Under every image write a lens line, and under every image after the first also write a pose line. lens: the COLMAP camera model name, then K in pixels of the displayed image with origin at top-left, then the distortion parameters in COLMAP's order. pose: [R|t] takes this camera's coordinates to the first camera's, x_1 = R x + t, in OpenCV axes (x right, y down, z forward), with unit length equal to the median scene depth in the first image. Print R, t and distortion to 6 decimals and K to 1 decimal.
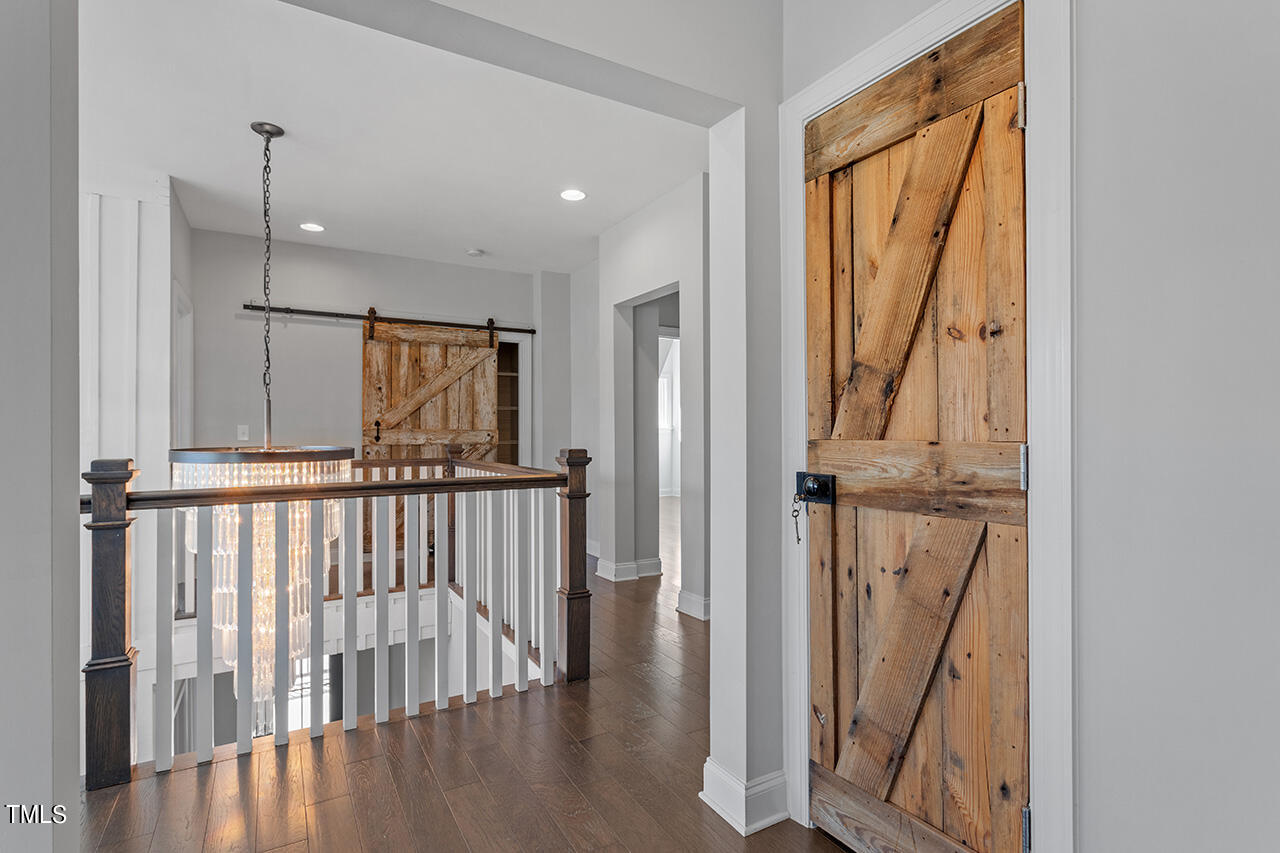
lens RADIAL K [[615.6, 0, 633.8], [0, 615.6, 431.0], [0, 0, 1]] dist [-0.000852, 0.002093]
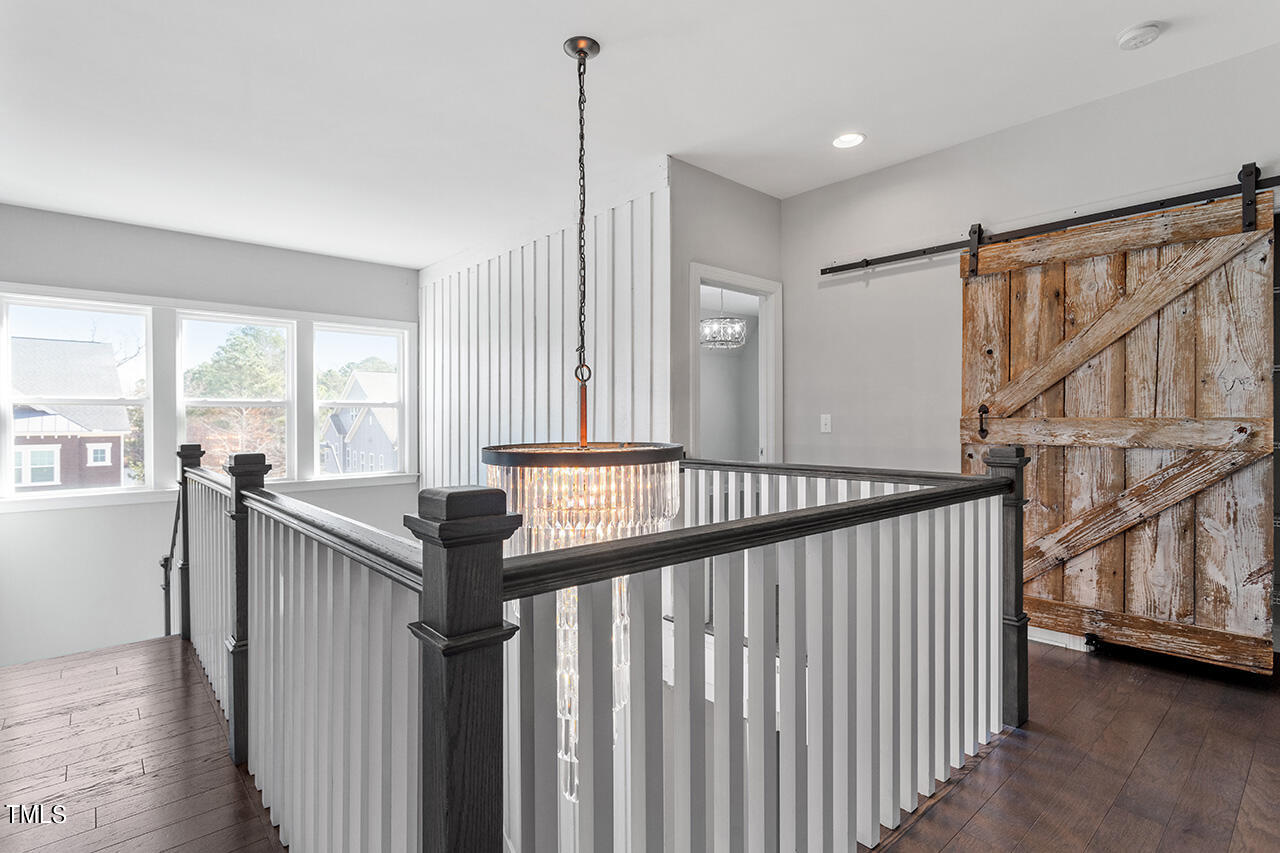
lens RADIAL K [[615.6, 0, 641.2], [0, 615.6, 420.7], [0, 0, 1]] dist [-0.000852, 0.002093]
pose [[0.201604, 0.000992, -0.979467, 0.119796], [0.003284, 0.999993, 0.001689, -0.002480], [0.979462, -0.003557, 0.201599, 0.526624]]
